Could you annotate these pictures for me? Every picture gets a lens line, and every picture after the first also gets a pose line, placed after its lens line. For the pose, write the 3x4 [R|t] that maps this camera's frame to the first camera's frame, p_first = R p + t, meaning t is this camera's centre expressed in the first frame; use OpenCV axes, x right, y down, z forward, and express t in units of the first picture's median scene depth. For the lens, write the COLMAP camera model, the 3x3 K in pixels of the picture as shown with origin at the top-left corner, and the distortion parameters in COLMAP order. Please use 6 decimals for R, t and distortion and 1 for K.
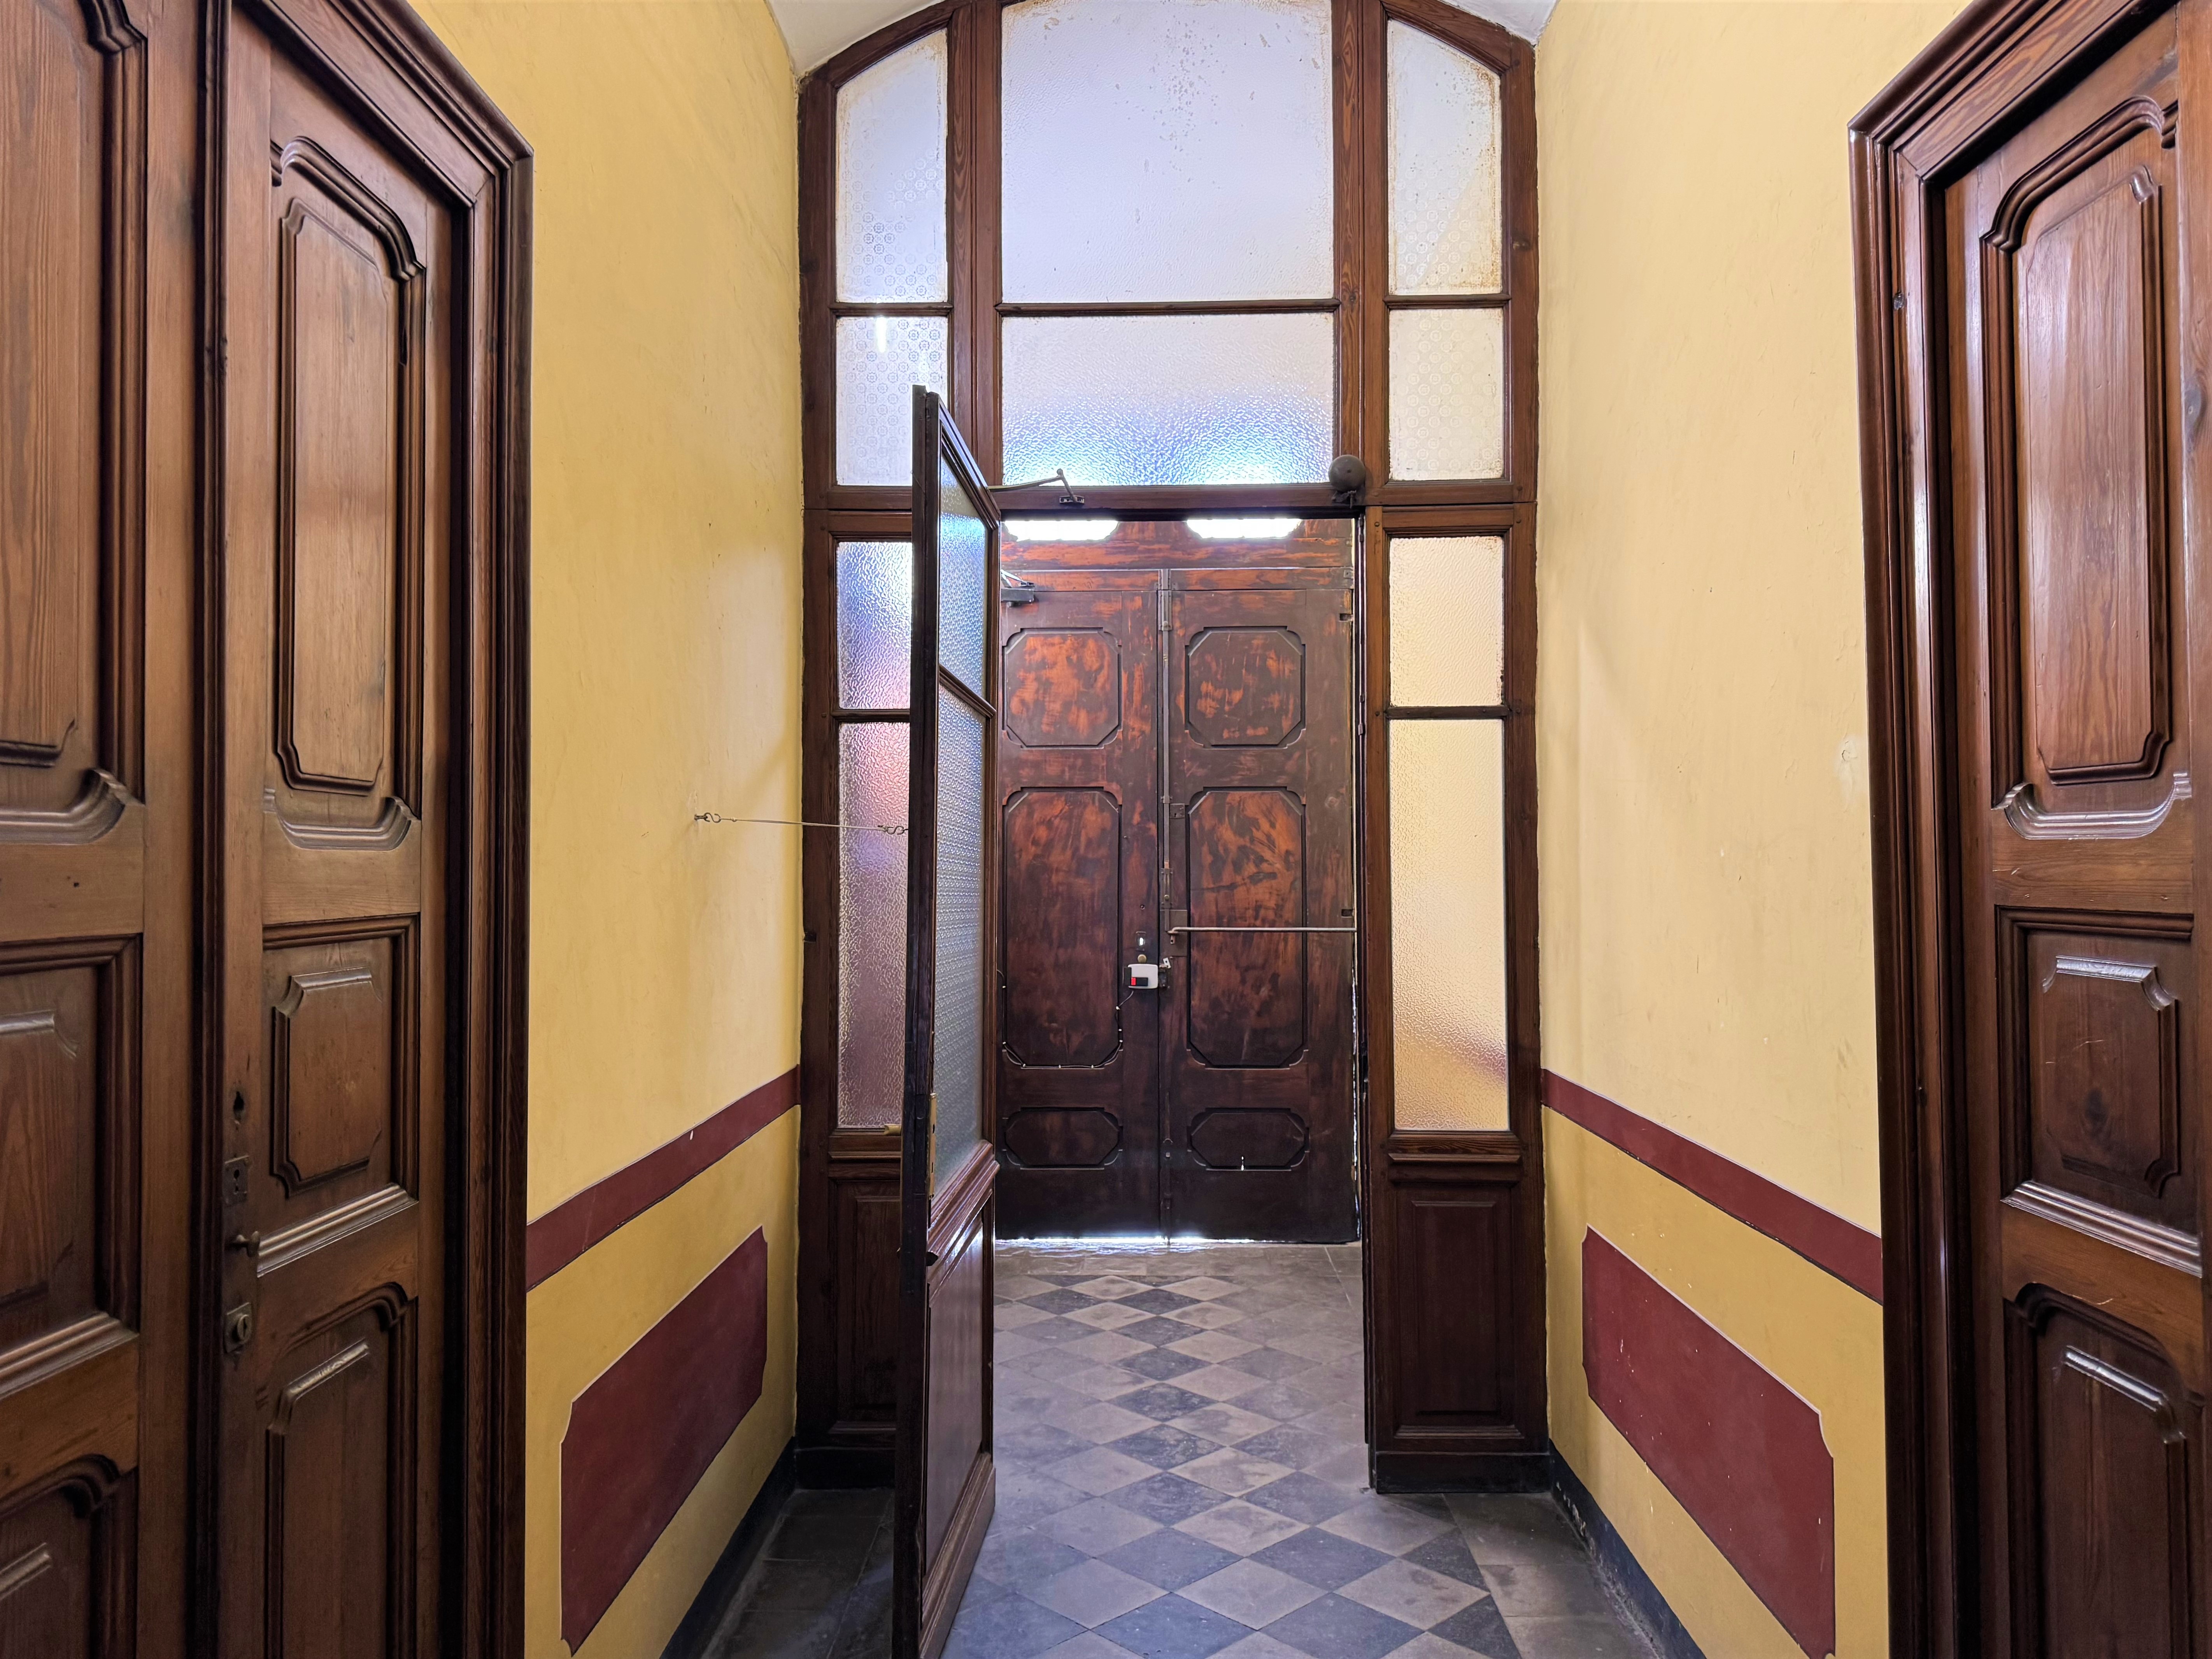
lens RADIAL K [[1549.1, 0, 1092.6], [0, 1549.1, 856.2], [0, 0, 1]] dist [0.053889, -0.062725]
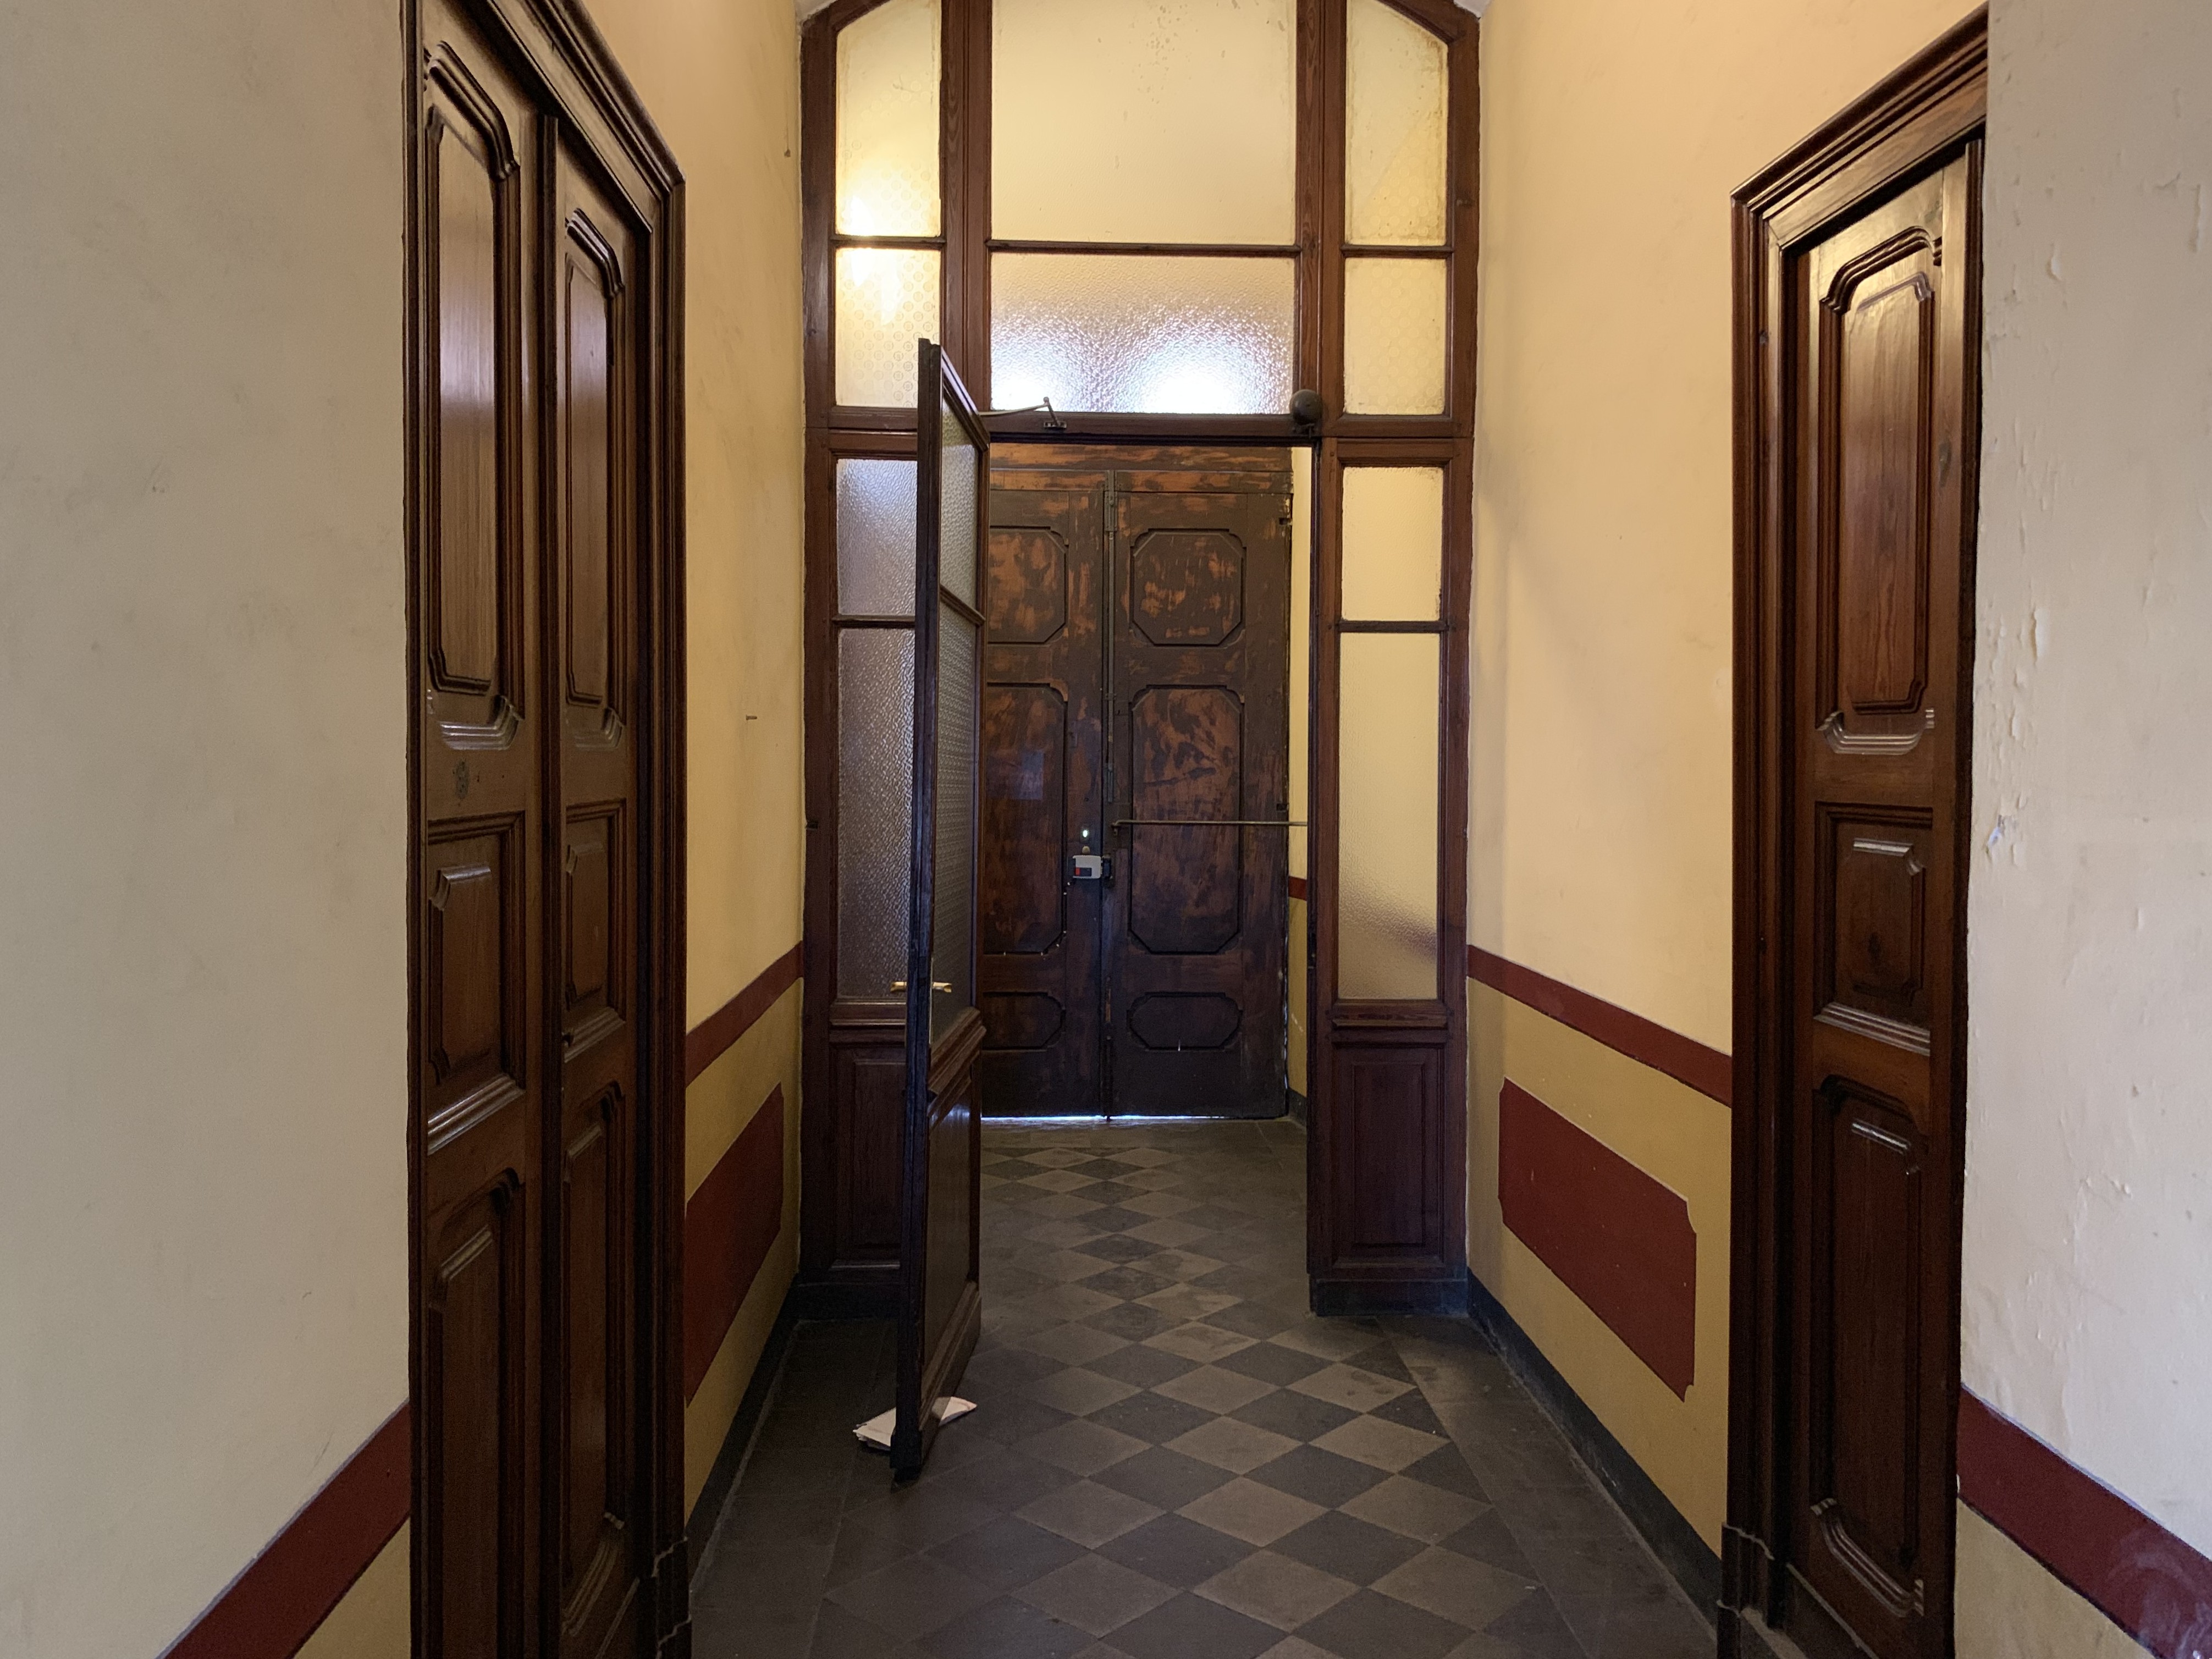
lens RADIAL K [[1640.3, 0, 1097.7], [0, 1640.3, 820.6], [0, 0, 1]] dist [0.046356, -0.087755]
pose [[0.997689, 0.006829, 0.067604, -0.059692], [-0.009852, 0.998961, 0.044495, -0.004096], [-0.067230, -0.045058, 0.996720, -0.163583]]
